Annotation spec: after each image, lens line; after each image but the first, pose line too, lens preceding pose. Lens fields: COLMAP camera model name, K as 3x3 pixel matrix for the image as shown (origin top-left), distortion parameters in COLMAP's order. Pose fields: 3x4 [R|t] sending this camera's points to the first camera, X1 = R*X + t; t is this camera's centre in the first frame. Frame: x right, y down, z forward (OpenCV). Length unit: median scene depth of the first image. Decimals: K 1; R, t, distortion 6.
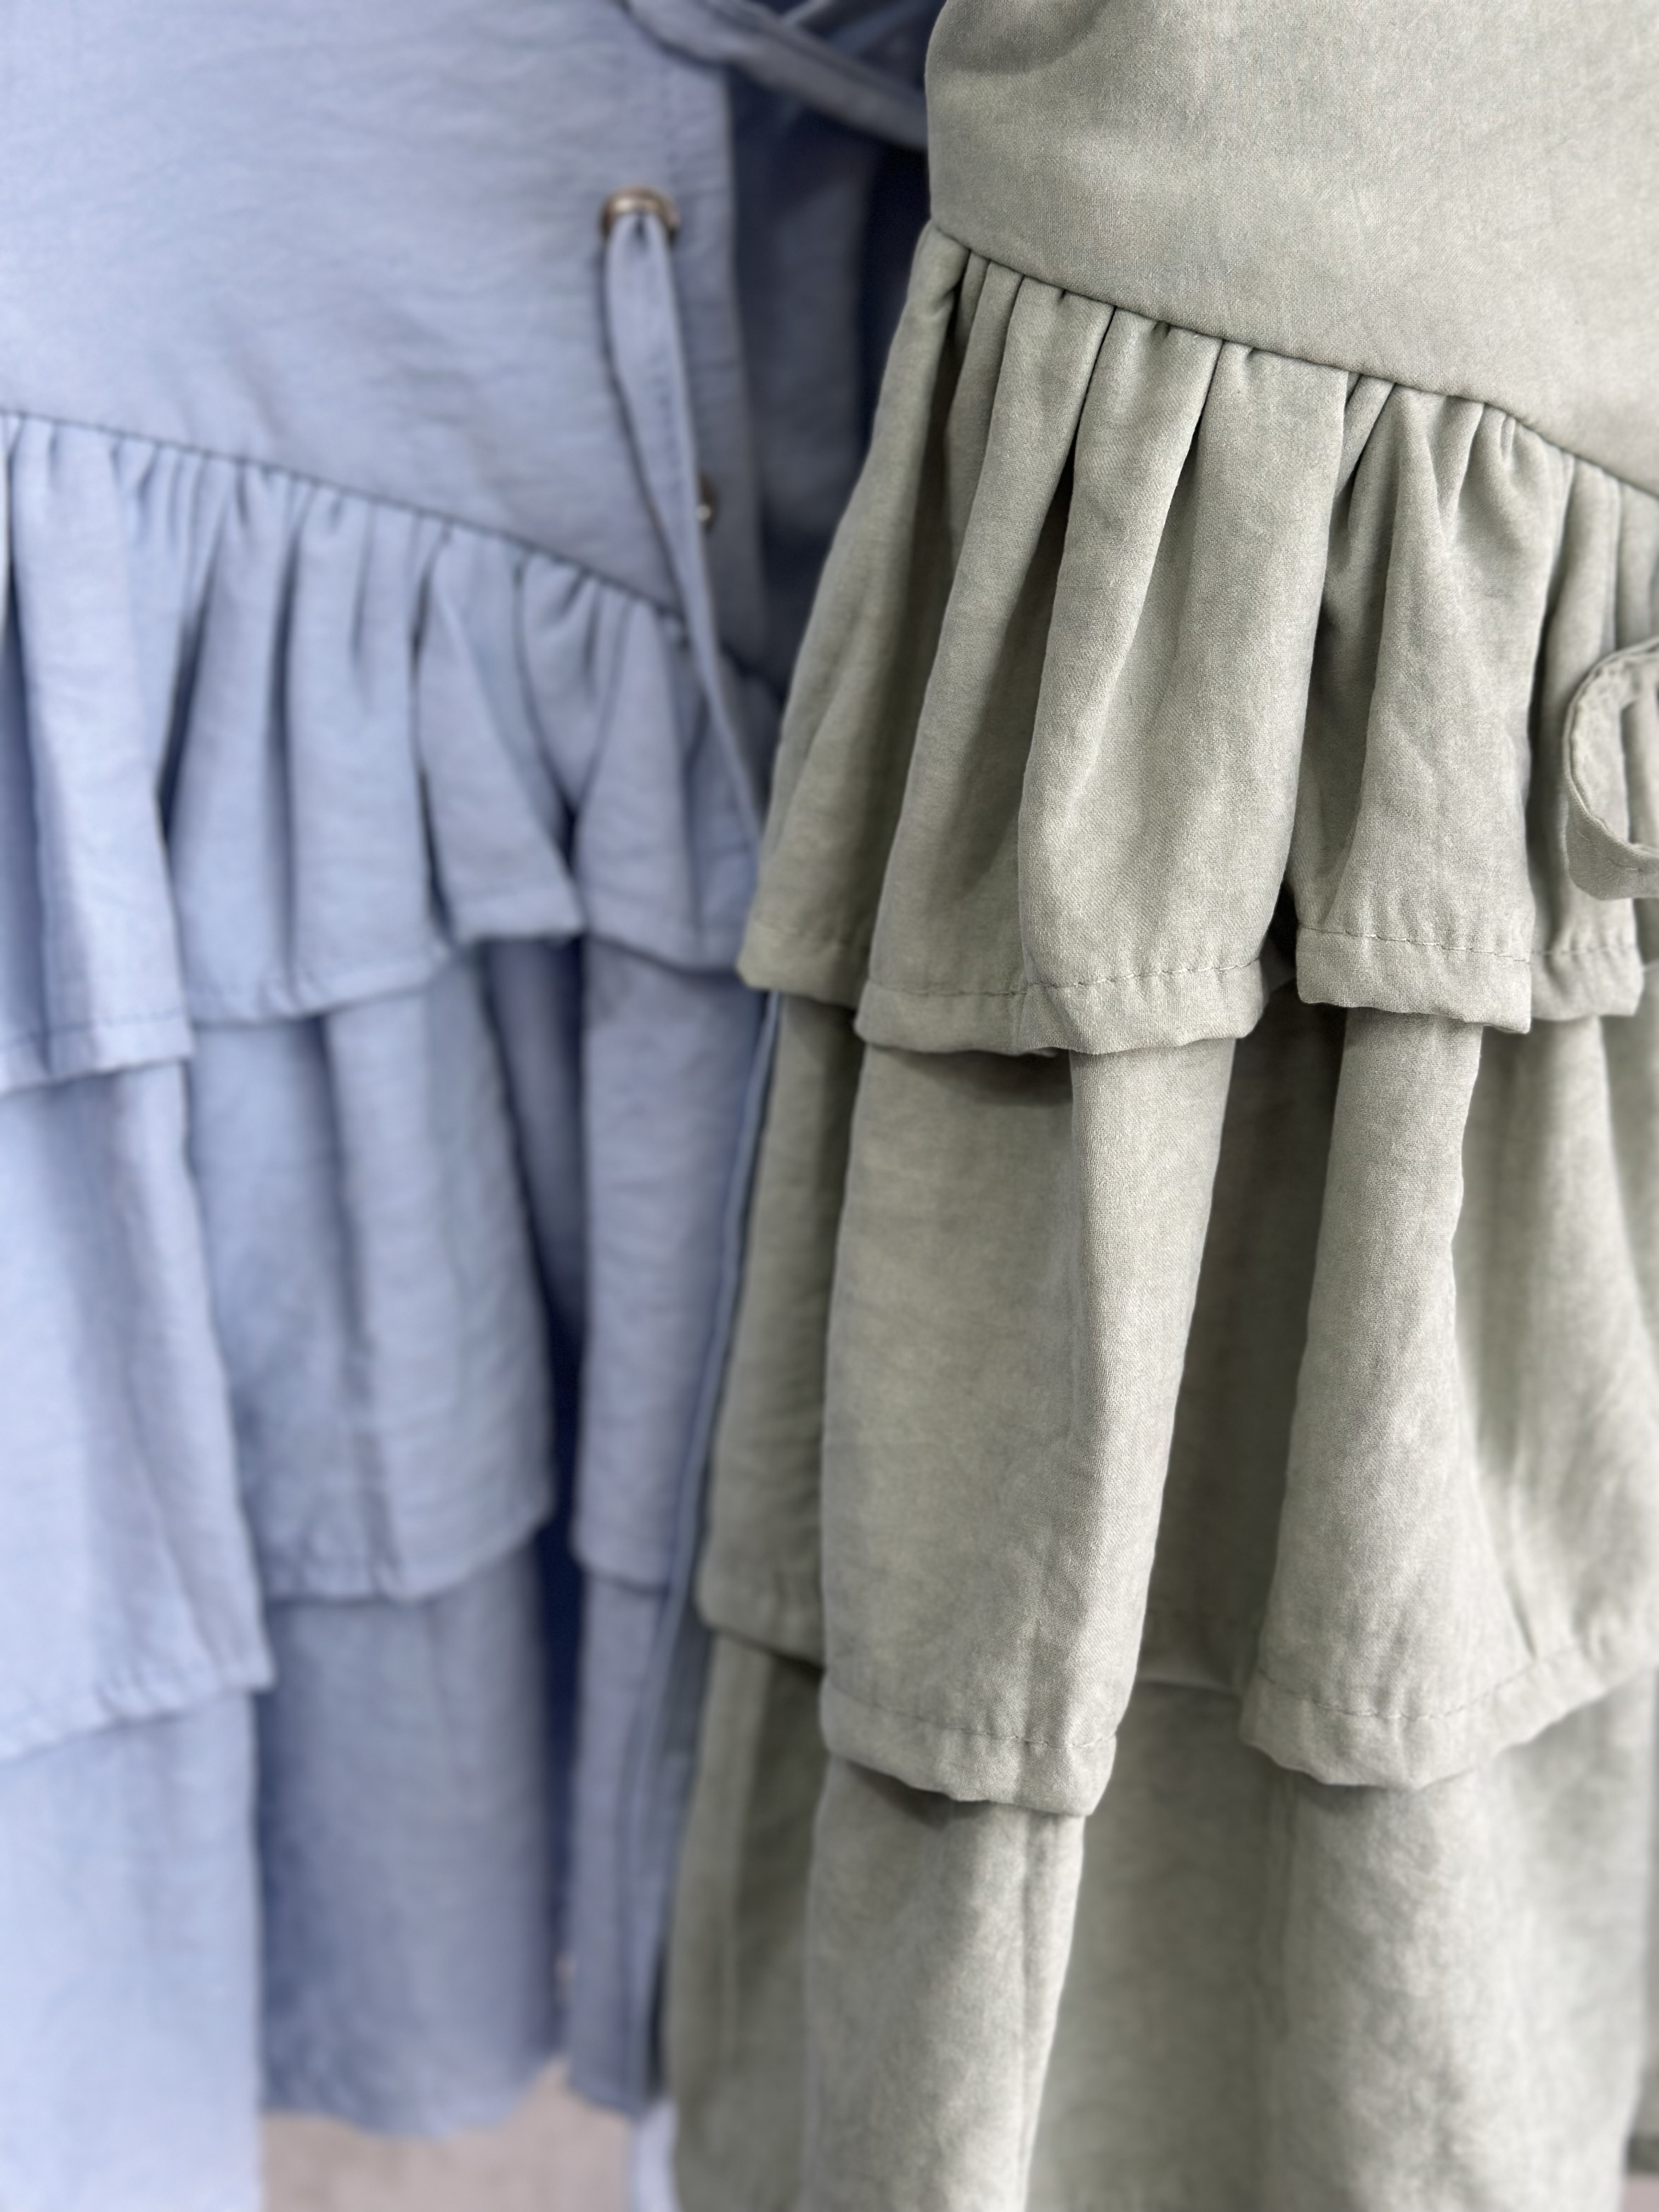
lens RADIAL K [[3311.2, 0, 829.5], [0, 3311.2, 1106.0], [0, 0, 1]] dist [0.241892, -0.634924]
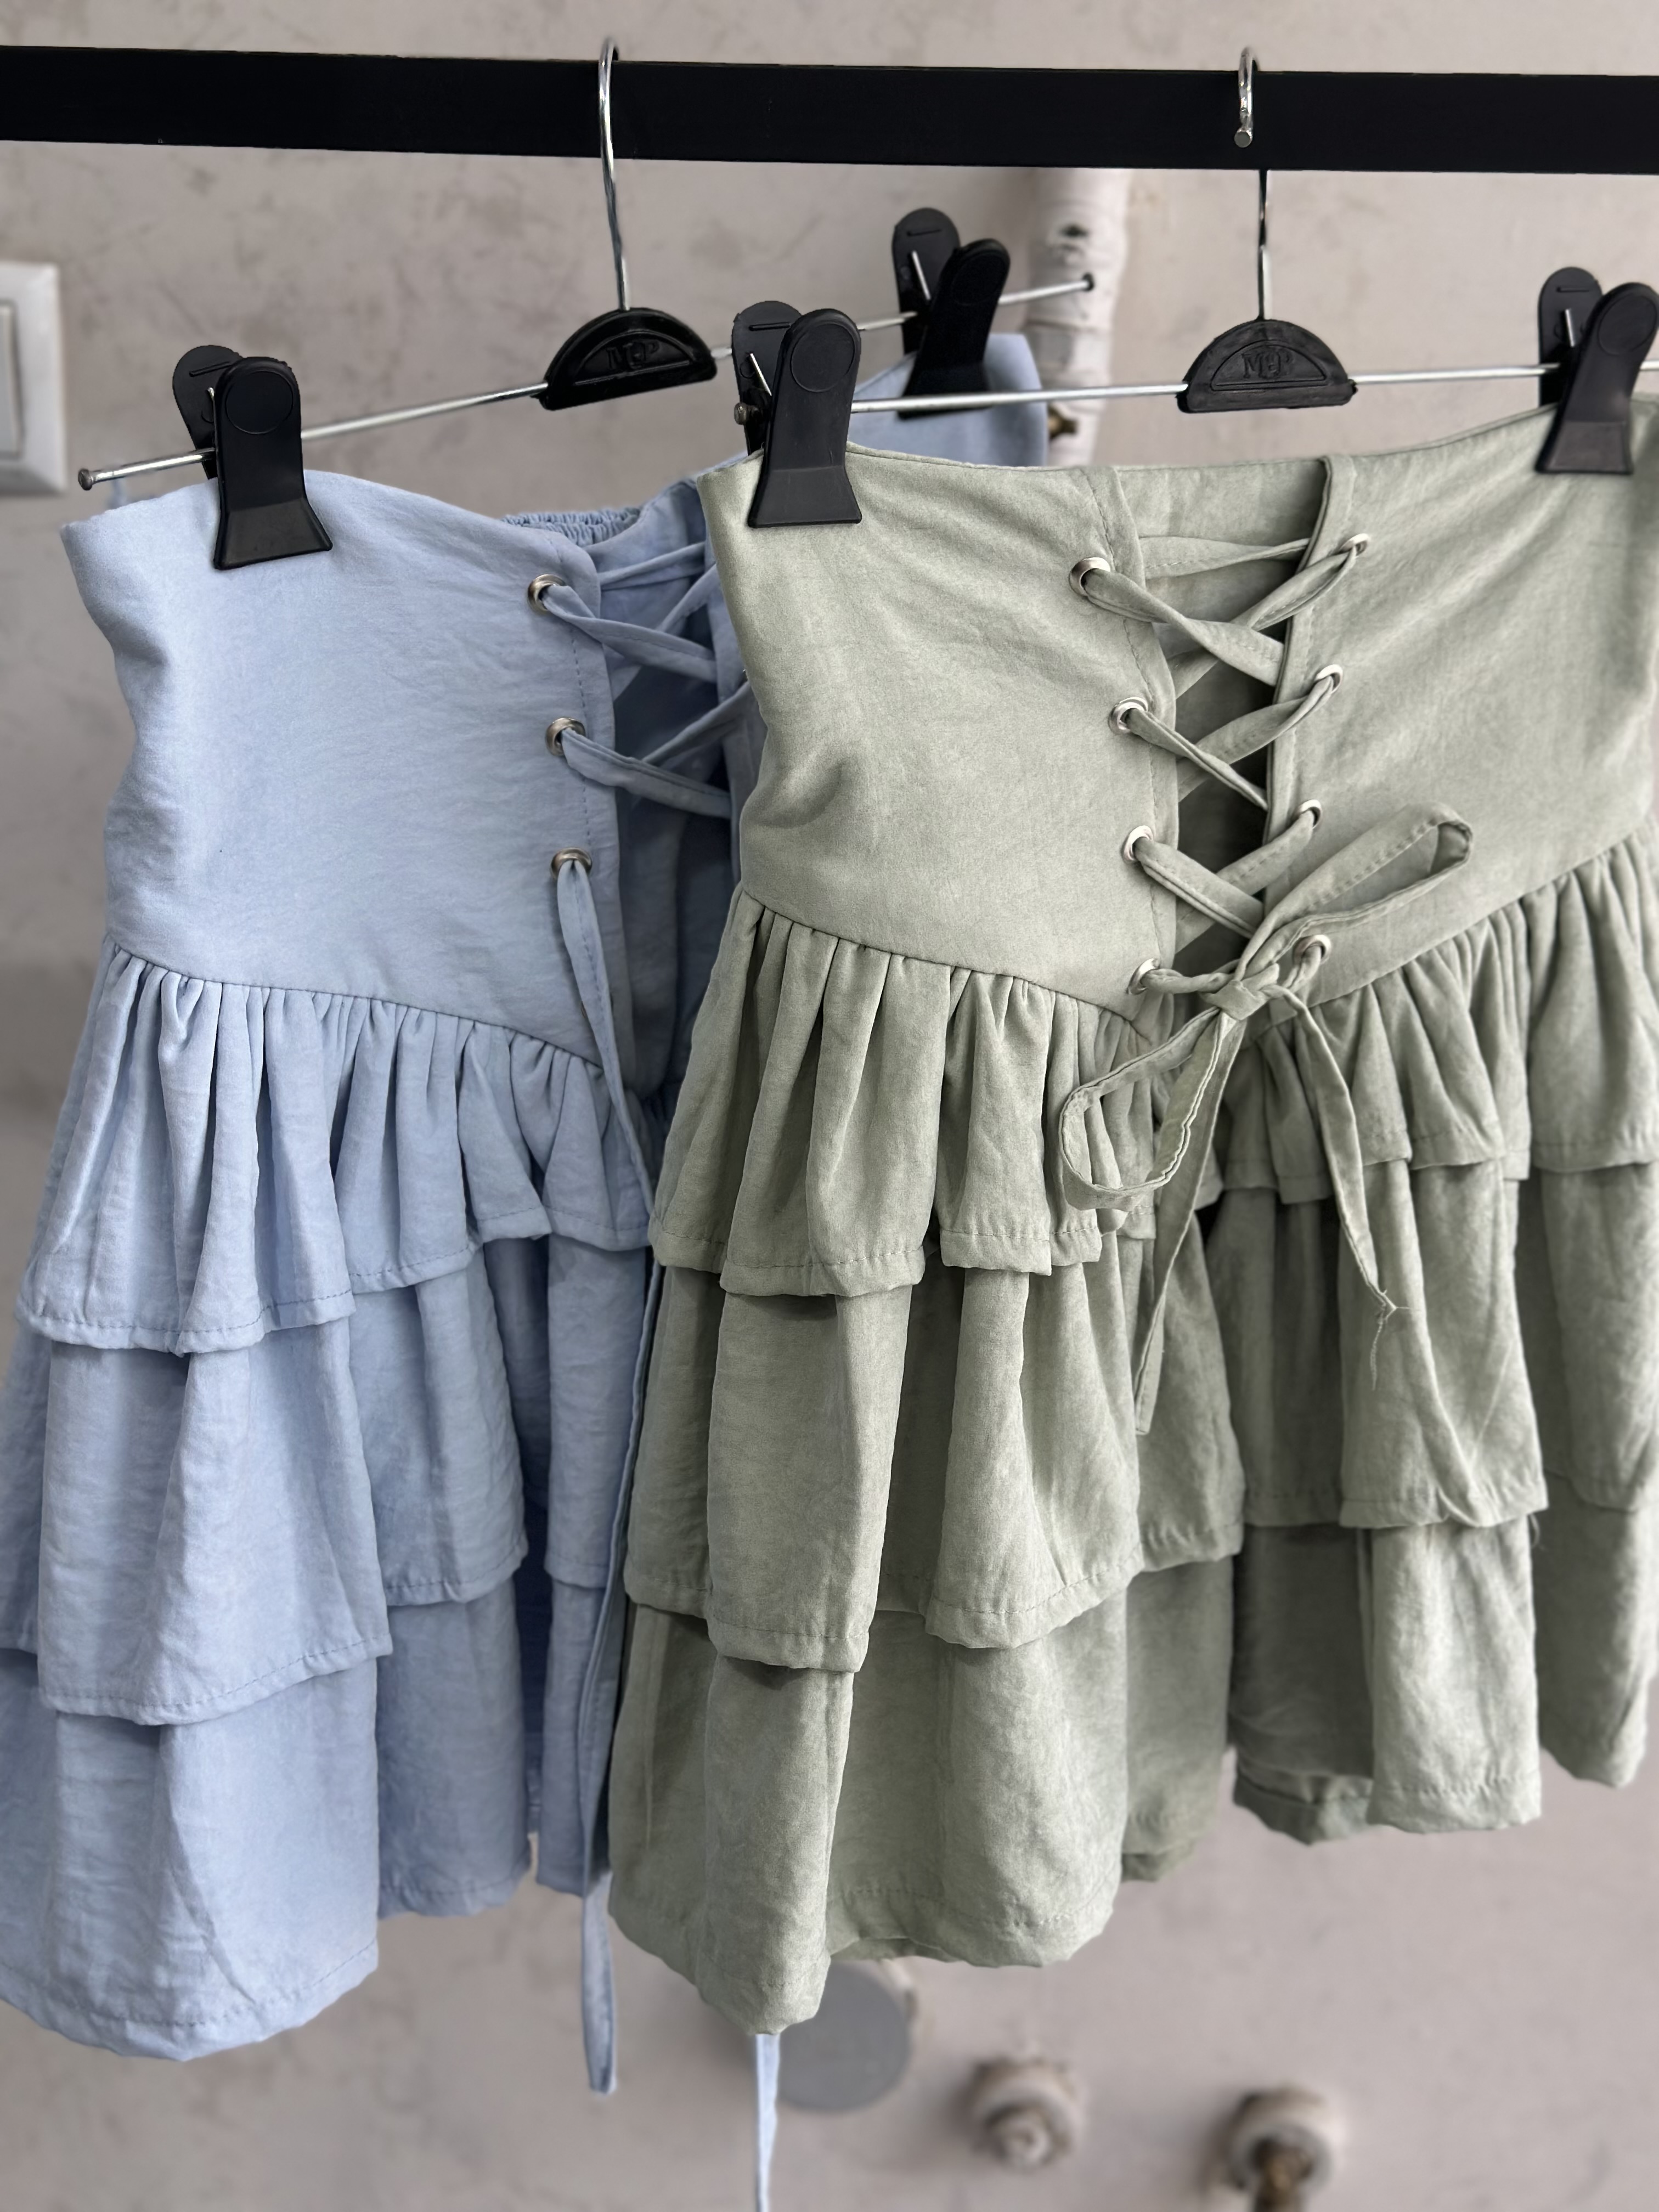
lens RADIAL K [[3015.0, 0, 829.5], [0, 3015.0, 1106.0], [0, 0, 1]] dist [0.199903, -0.008390]
pose [[0.988084, -0.038040, 0.149143, -0.189382], [0.044937, 0.998058, -0.043147, -0.048567], [-0.147212, 0.049335, 0.987874, -0.784827]]
